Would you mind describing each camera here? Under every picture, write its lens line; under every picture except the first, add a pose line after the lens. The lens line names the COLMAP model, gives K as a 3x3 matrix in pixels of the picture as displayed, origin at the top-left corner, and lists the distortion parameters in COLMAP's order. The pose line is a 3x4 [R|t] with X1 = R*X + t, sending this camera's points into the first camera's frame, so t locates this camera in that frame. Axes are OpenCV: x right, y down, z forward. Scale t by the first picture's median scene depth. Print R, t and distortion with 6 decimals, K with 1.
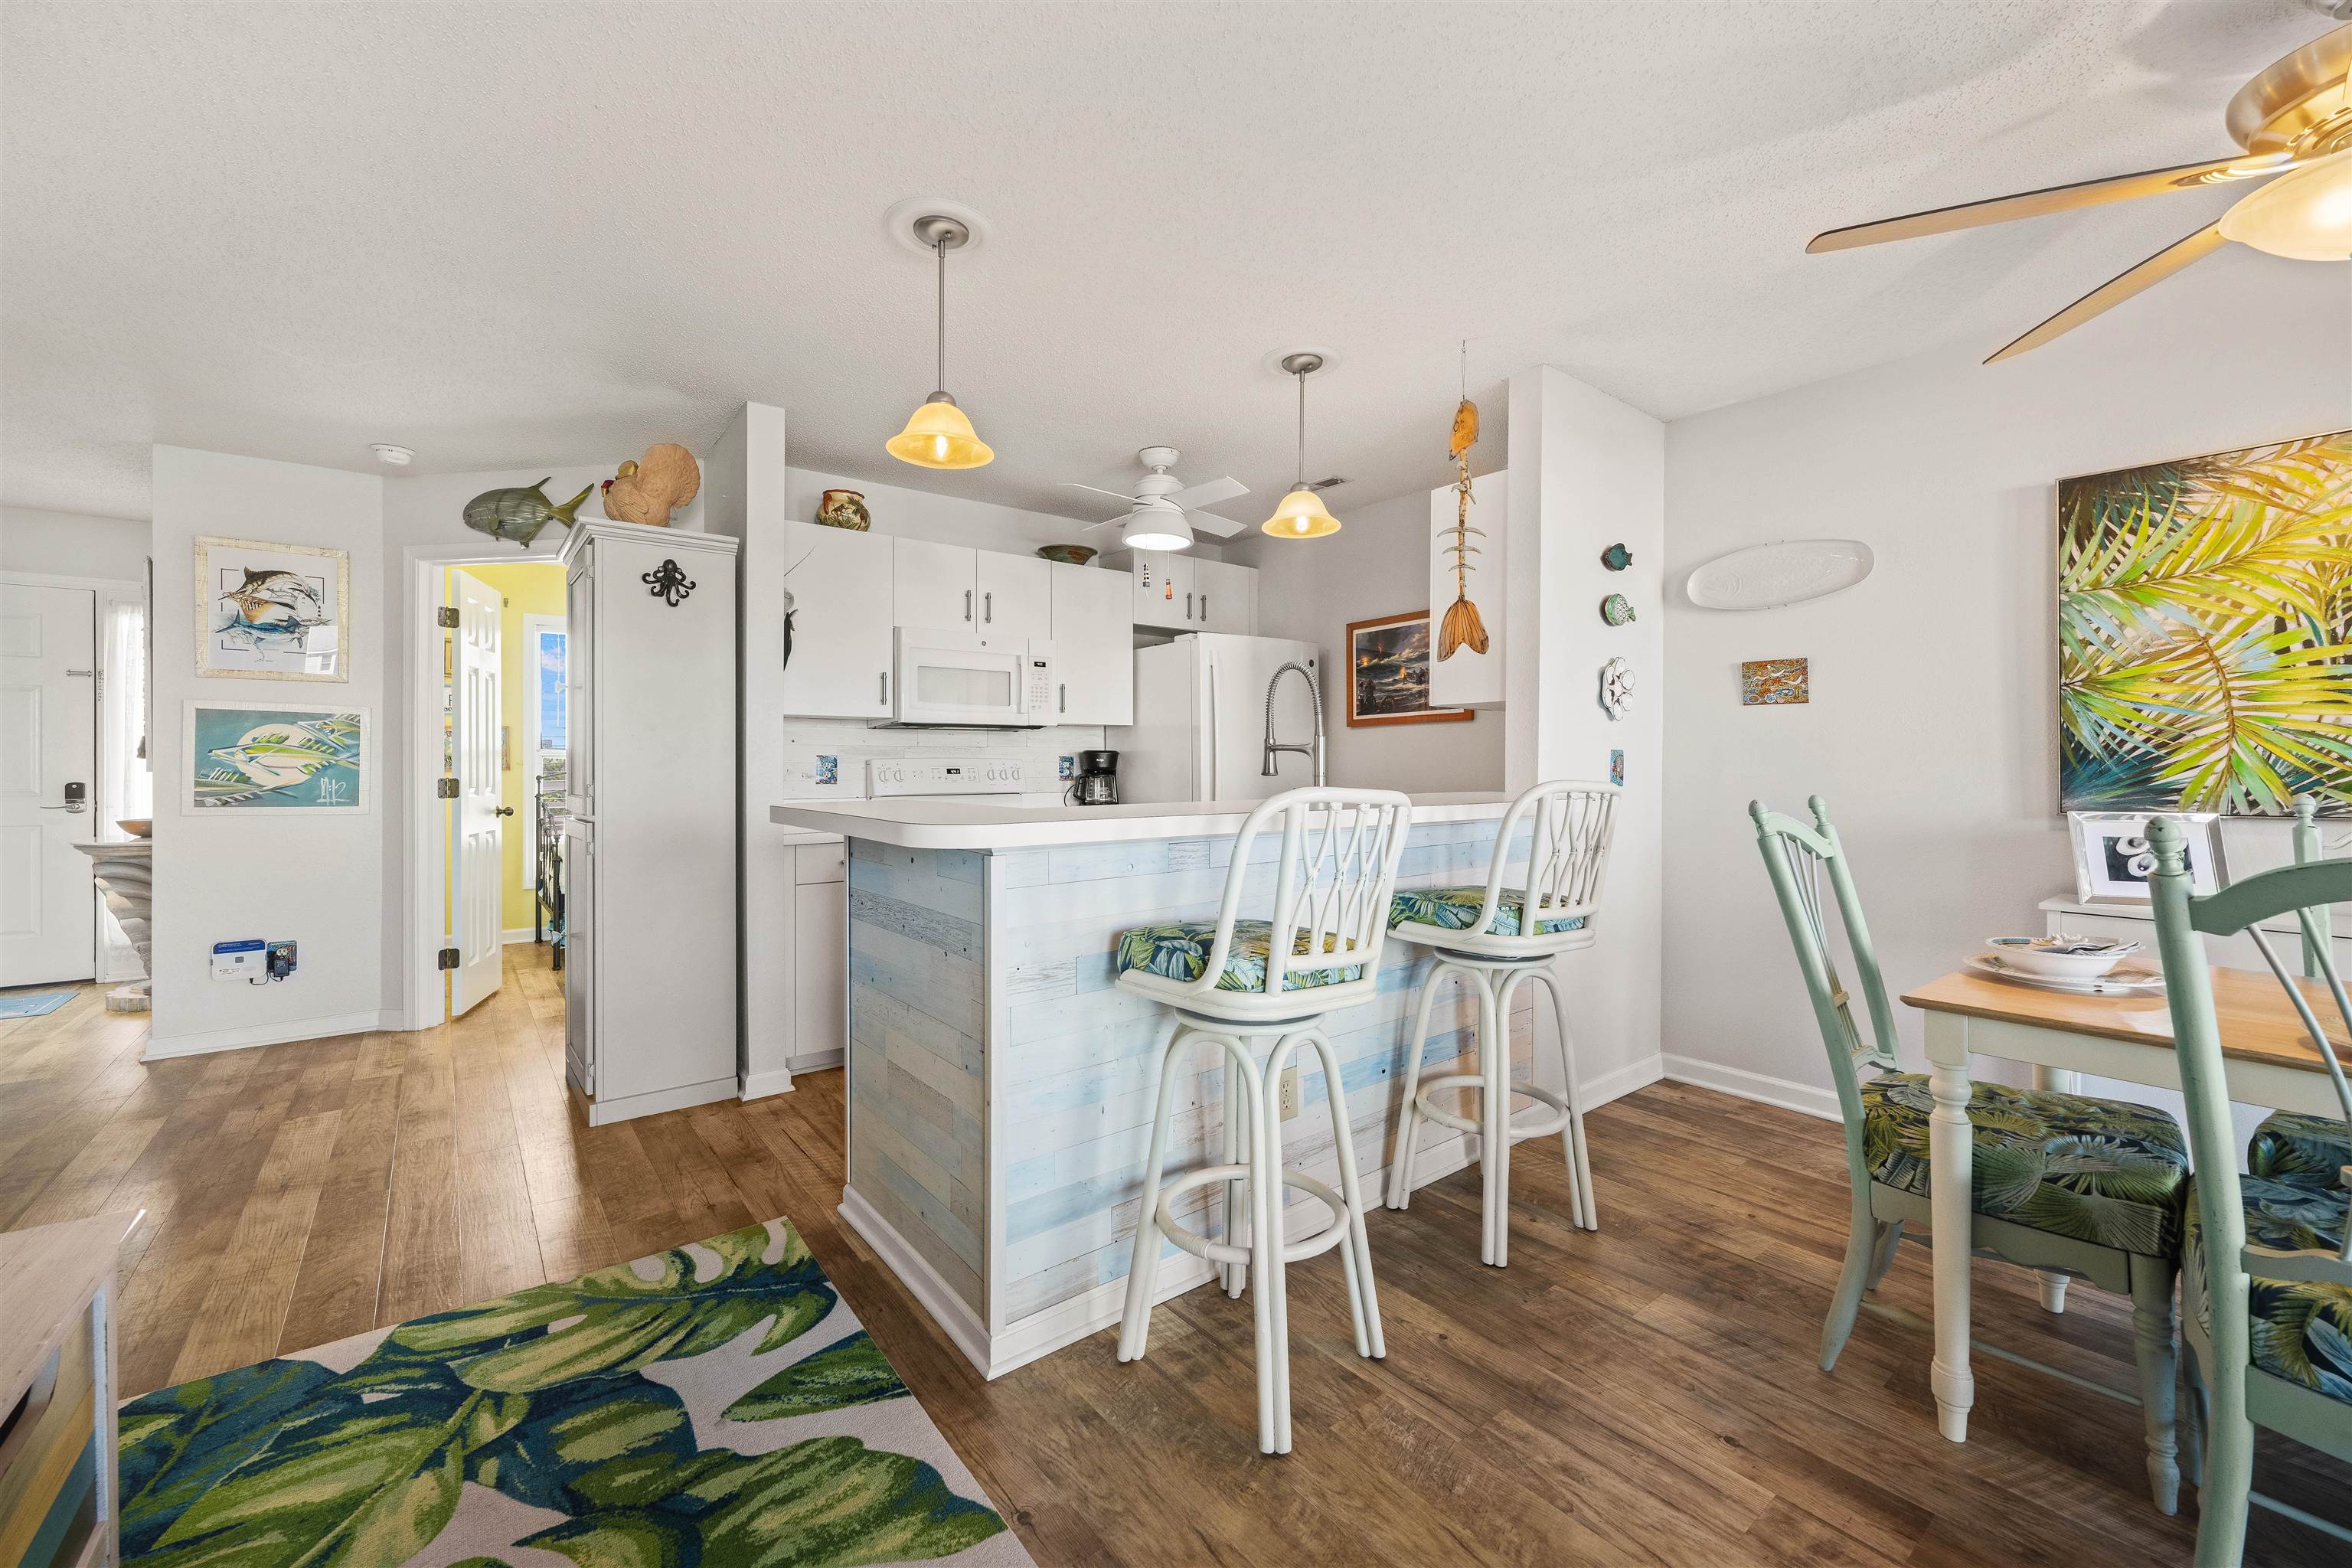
lens RADIAL K [[942.9, 0, 1174.4], [0, 942.9, 763.7], [0, 0, 1]] dist [-0.001375, 0.000152]
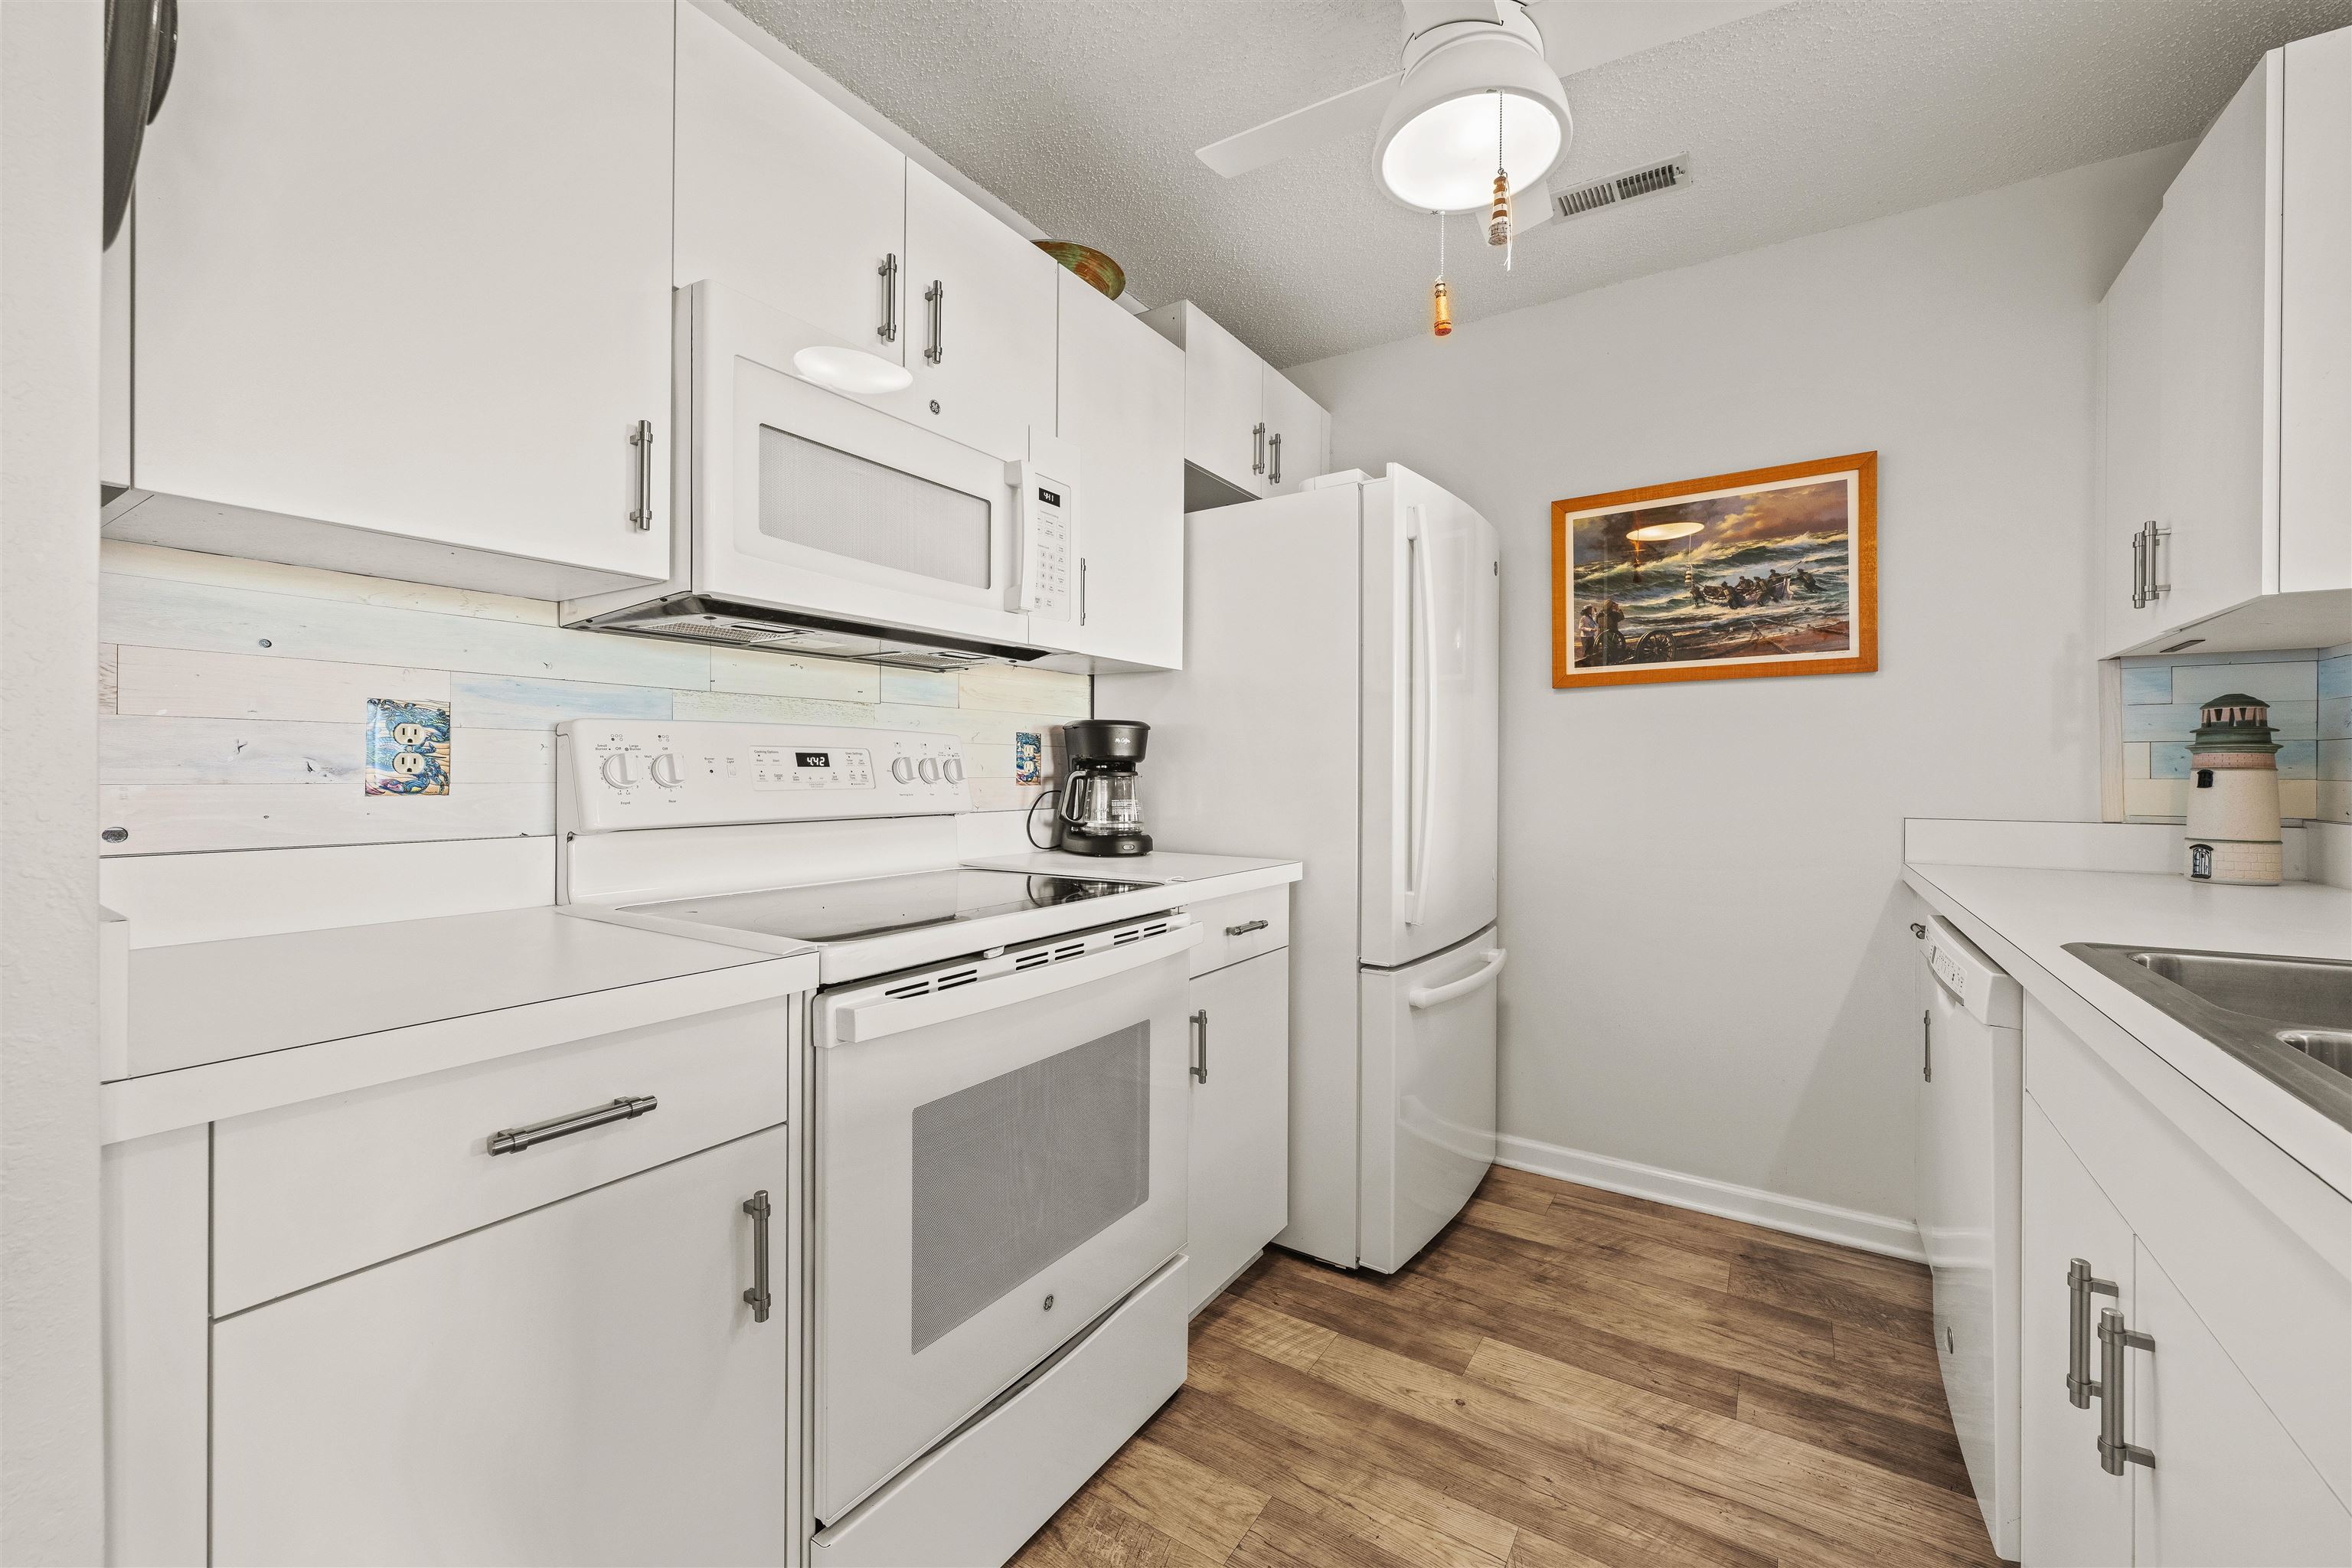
lens RADIAL K [[943.9, 0, 1174.4], [0, 943.9, 773.5], [0, 0, 1]] dist [0.001188, 0.000067]
pose [[0.944715, 0.005757, 0.327842, -0.378962], [-0.006841, 0.999974, 0.002155, 0.020336], [-0.327821, -0.004279, 0.944730, 1.014032]]
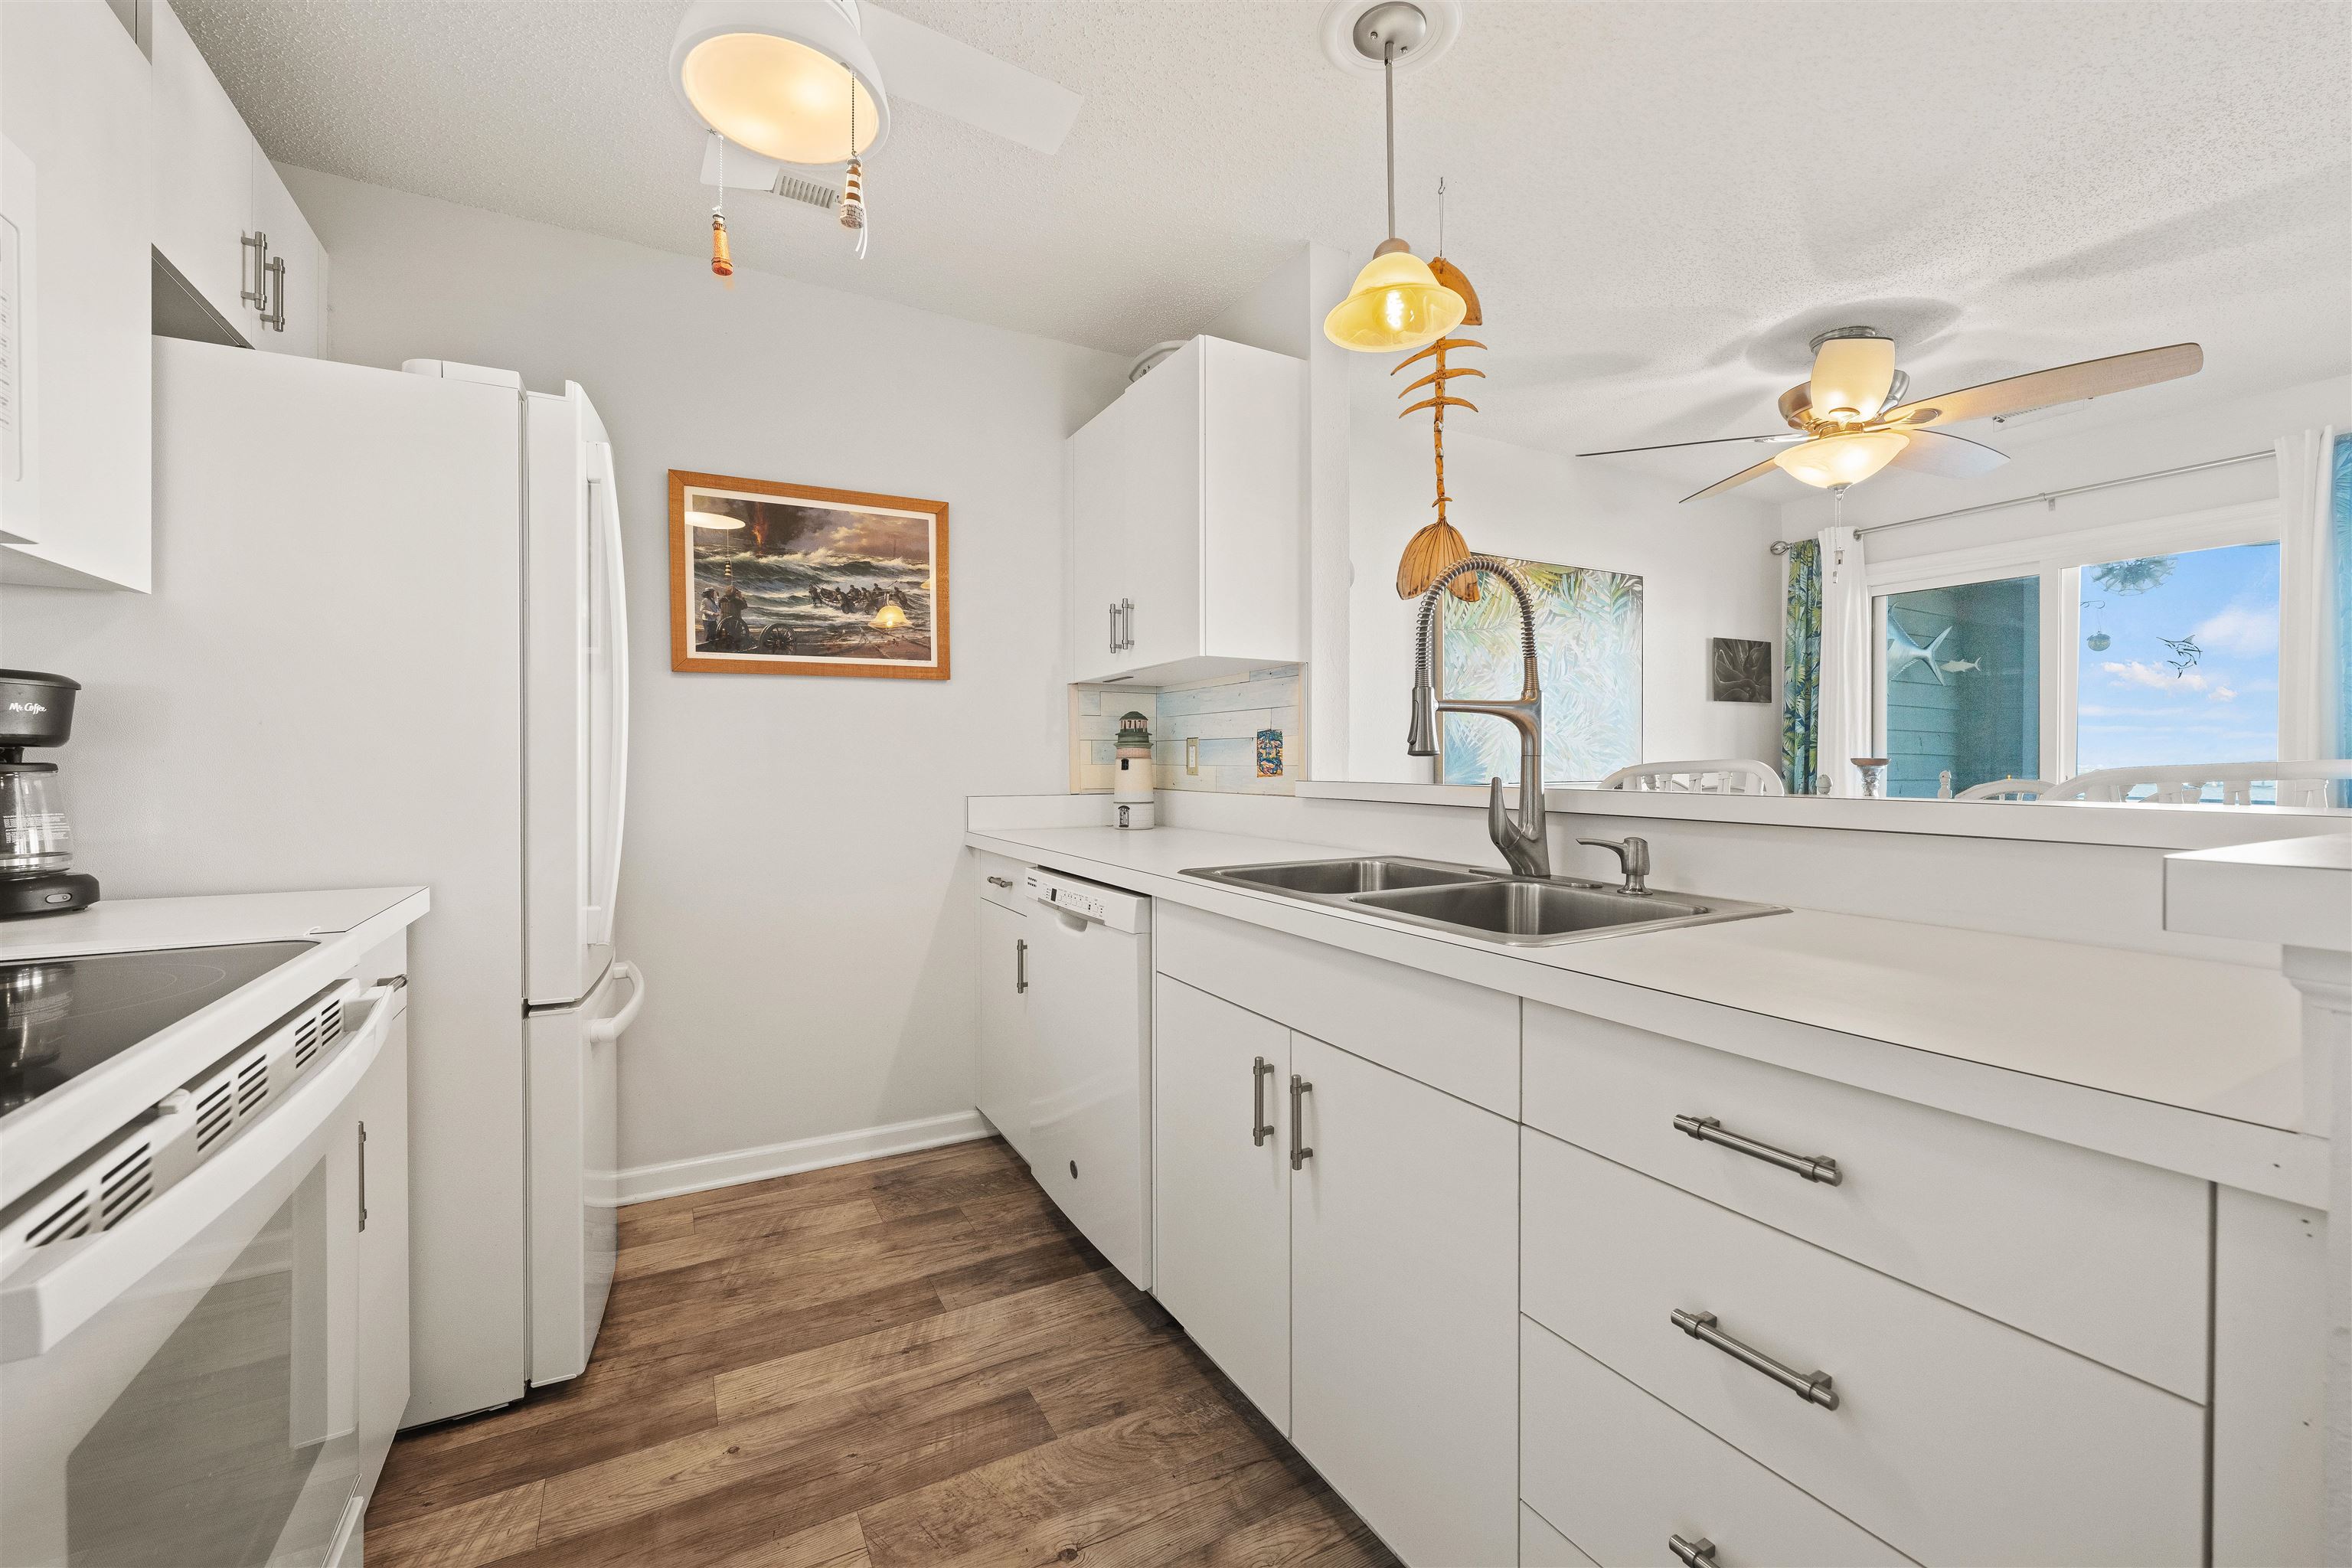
lens RADIAL K [[958.0, 0, 1180.2], [0, 958.0, 769.3], [0, 0, 1]] dist [0.000546, 0.000138]
pose [[0.152444, -0.005497, 0.988297, -0.530675], [-0.001215, 0.999983, 0.005749, 0.019904], [-0.988311, -0.002077, 0.152434, 1.192735]]
